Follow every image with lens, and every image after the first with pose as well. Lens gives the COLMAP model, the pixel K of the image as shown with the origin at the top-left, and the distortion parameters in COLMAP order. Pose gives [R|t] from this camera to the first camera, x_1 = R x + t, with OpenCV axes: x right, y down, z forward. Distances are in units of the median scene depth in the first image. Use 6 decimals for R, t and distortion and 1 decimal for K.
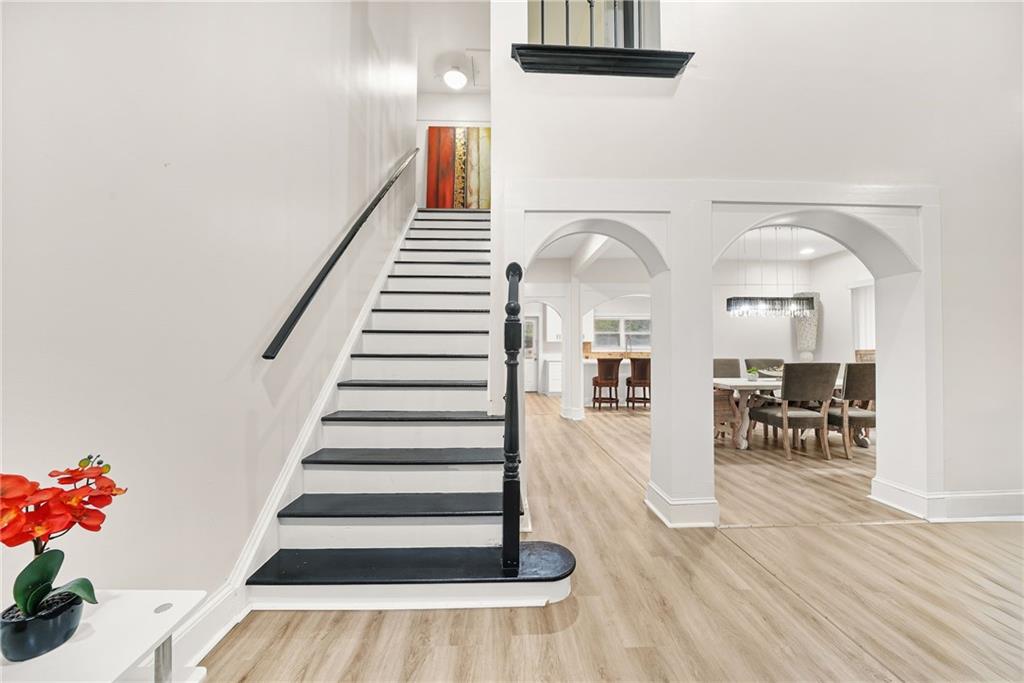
lens RADIAL K [[383.6, 0, 516.5], [0, 383.6, 344.9], [0, 0, 1]] dist [-0.012448, 0.000155]
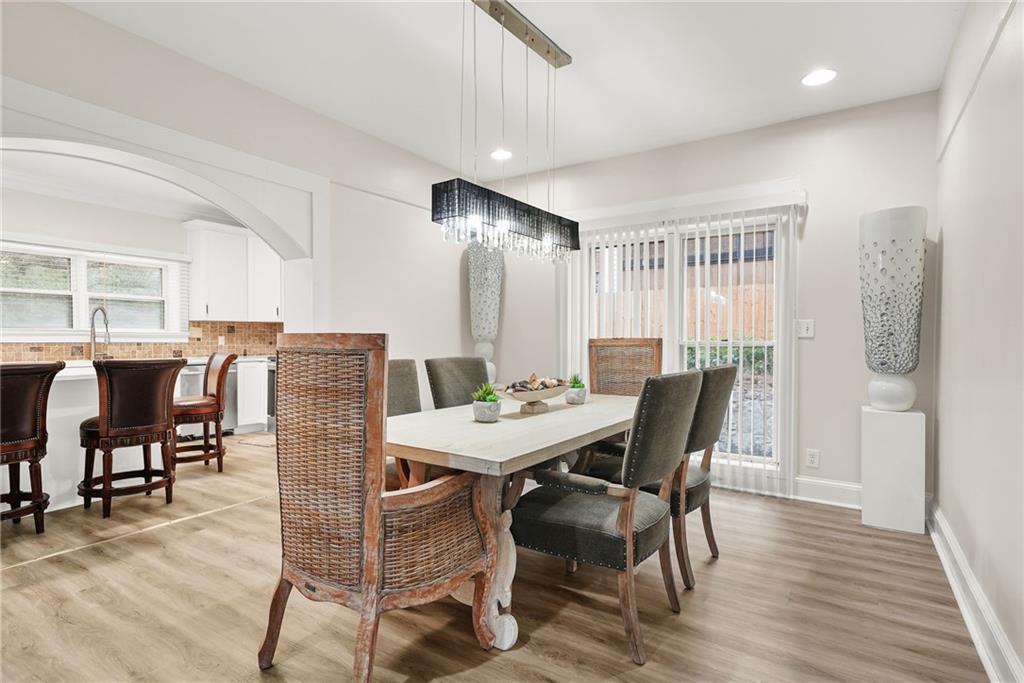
lens RADIAL K [[505.1, 0, 512.0], [0, 505.1, 341.5], [0, 0, 1]] dist [0.000155, 0.000162]
pose [[0.585883, -0.000157, 0.810396, 0.164998], [-0.014471, 0.999839, 0.010656, 0.008342], [-0.810267, -0.017970, 0.585786, 0.488446]]
